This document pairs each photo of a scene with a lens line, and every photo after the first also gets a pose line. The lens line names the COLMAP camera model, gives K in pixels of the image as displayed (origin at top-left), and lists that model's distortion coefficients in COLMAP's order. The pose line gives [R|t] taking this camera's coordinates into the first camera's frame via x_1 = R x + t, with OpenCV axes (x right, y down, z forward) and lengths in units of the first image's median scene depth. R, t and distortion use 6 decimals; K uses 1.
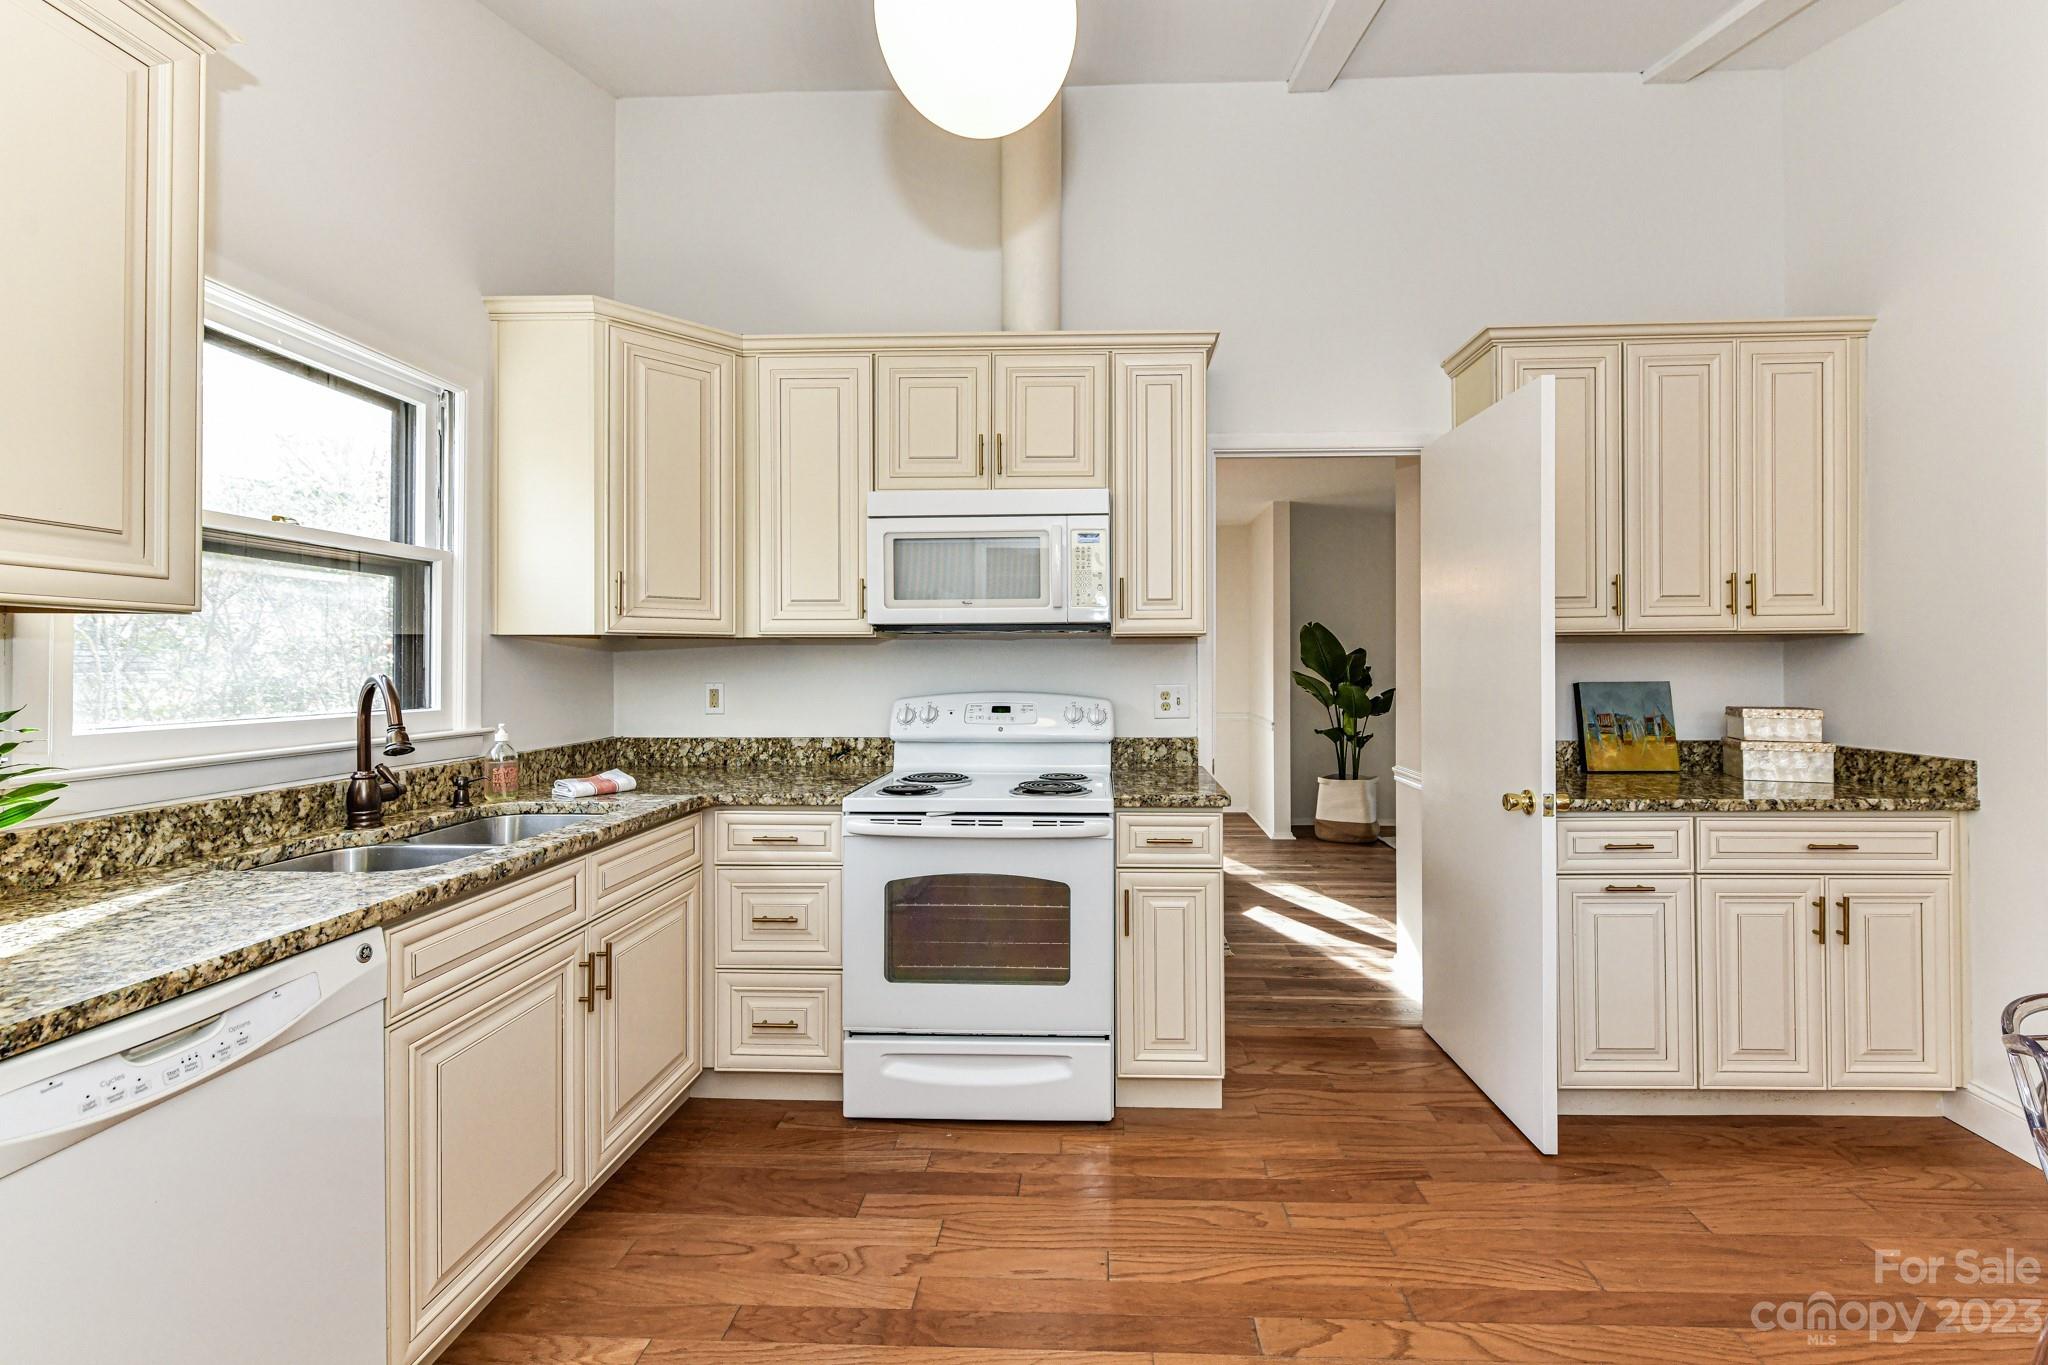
lens RADIAL K [[844.6, 0, 1069.9], [0, 844.6, 660.7], [0, 0, 1]] dist [0.000789, 0.000097]
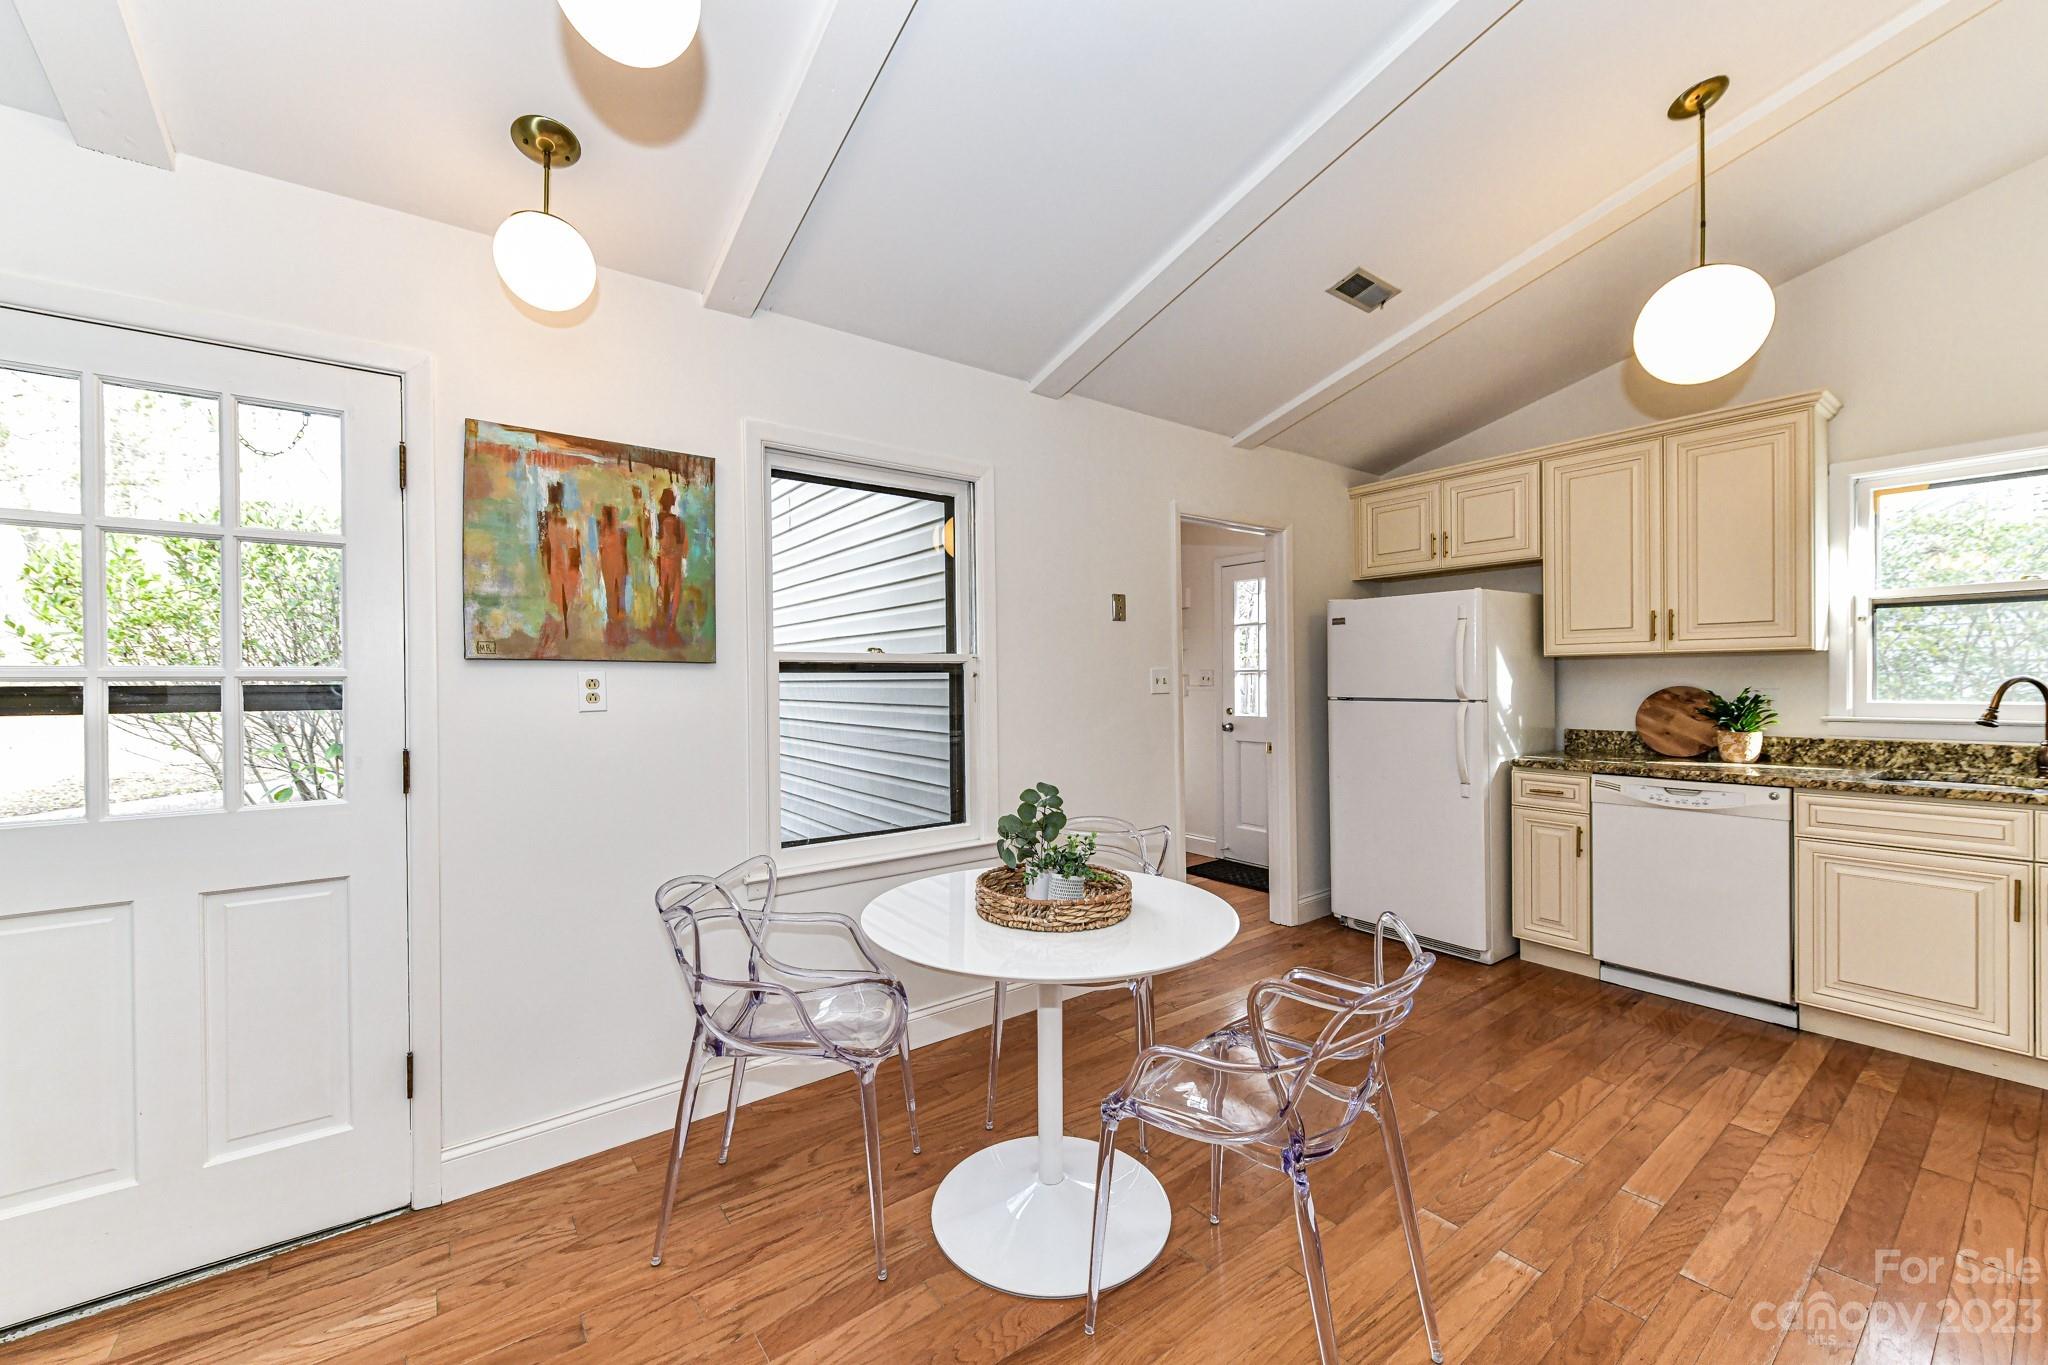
lens RADIAL K [[802.6, 0, 1030.1], [0, 802.6, 684.0], [0, 0, 1]] dist [-0.000350, 0.000076]
pose [[-0.780079, 0.014536, -0.625512, 1.232162], [0.014096, 0.999885, 0.005655, -0.002242], [0.625522, -0.004406, -0.780194, 0.833167]]
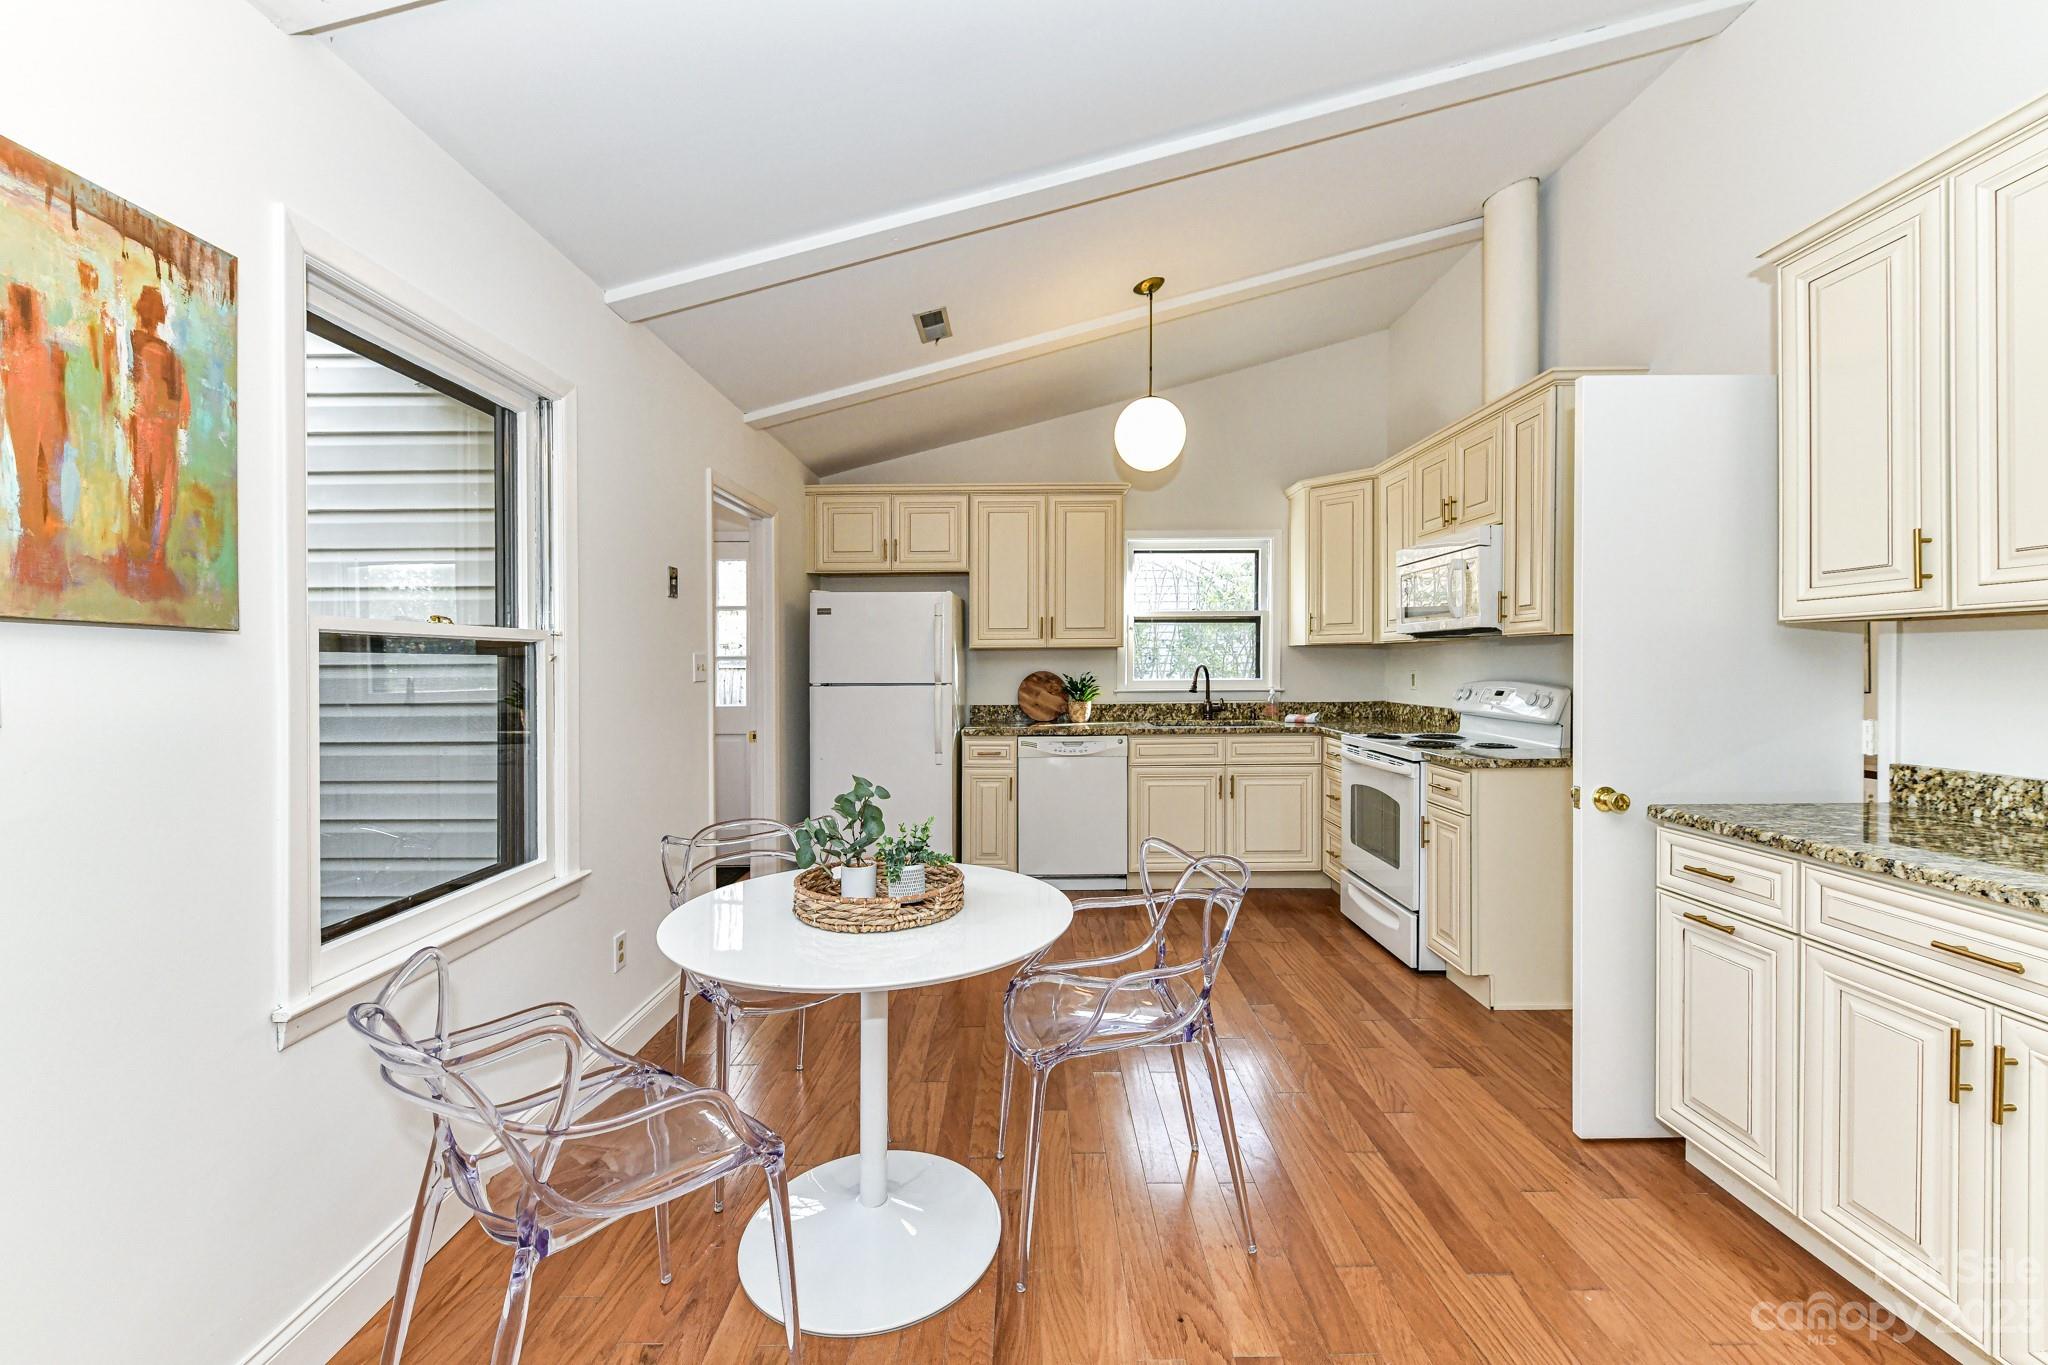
lens RADIAL K [[807.9, 0, 1019.0], [0, 807.9, 672.3], [0, 0, 1]] dist [0.001063, -0.000141]
pose [[0.016433, 0.015012, -0.999752, 1.490674], [0.010617, 0.999828, 0.015188, -0.002853], [0.999809, -0.010864, 0.016271, 0.299219]]
